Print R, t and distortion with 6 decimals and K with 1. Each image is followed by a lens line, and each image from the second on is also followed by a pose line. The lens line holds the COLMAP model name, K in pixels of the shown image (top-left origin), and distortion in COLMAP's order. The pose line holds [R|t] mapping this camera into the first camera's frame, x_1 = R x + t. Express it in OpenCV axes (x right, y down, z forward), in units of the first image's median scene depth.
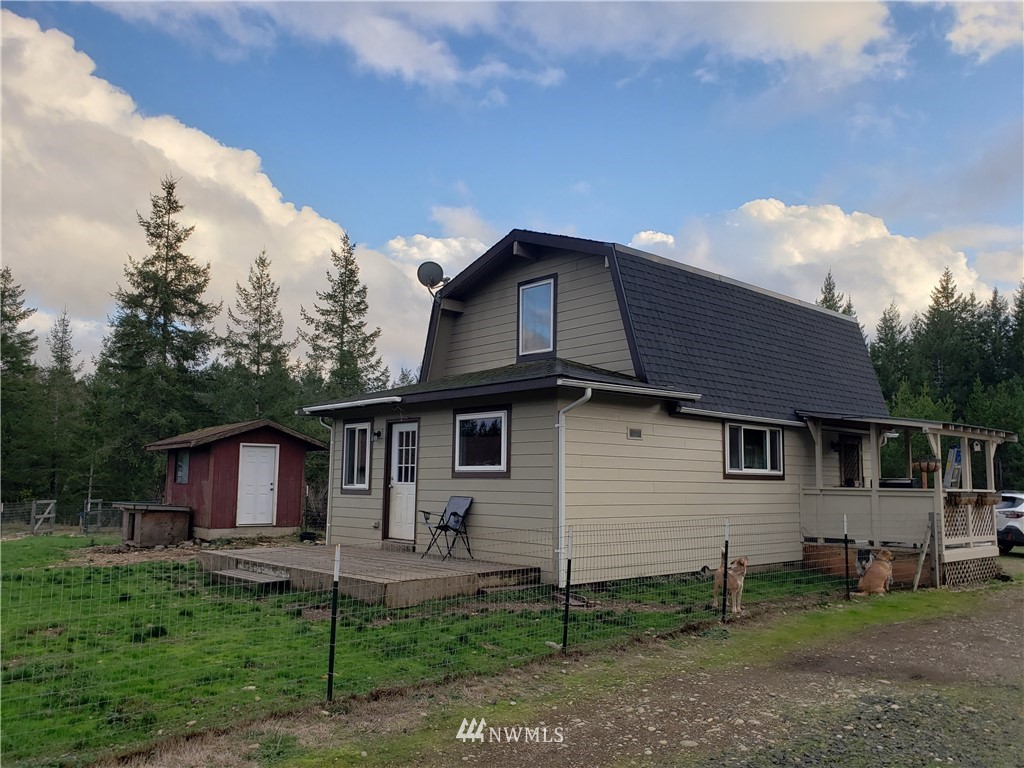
lens RADIAL K [[823.7, 0, 512.0], [0, 823.7, 384.0], [0, 0, 1]] dist [0.009640, 0.002726]
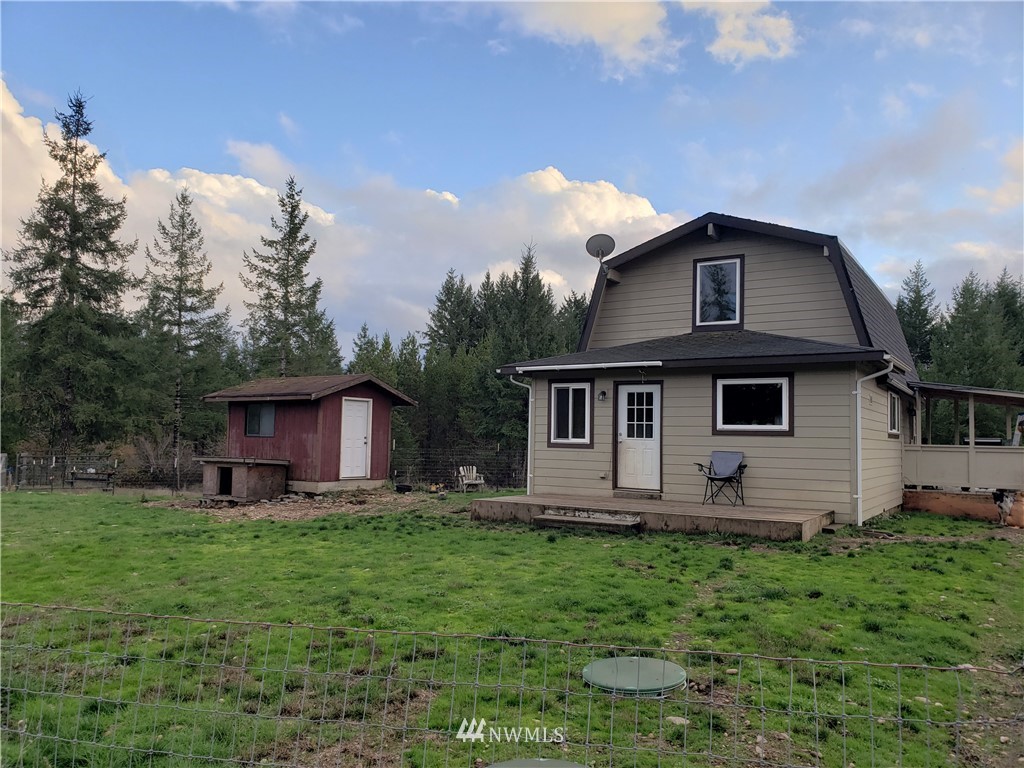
lens RADIAL K [[796.7, 0, 514.2], [0, 796.7, 406.4], [0, 0, 1]] dist [0.011074, -0.001113]
pose [[0.957855, 0.014704, 0.286876, -0.547891], [-0.038805, 0.996158, 0.078511, -0.000780], [-0.284619, -0.086334, 0.954745, 0.027040]]
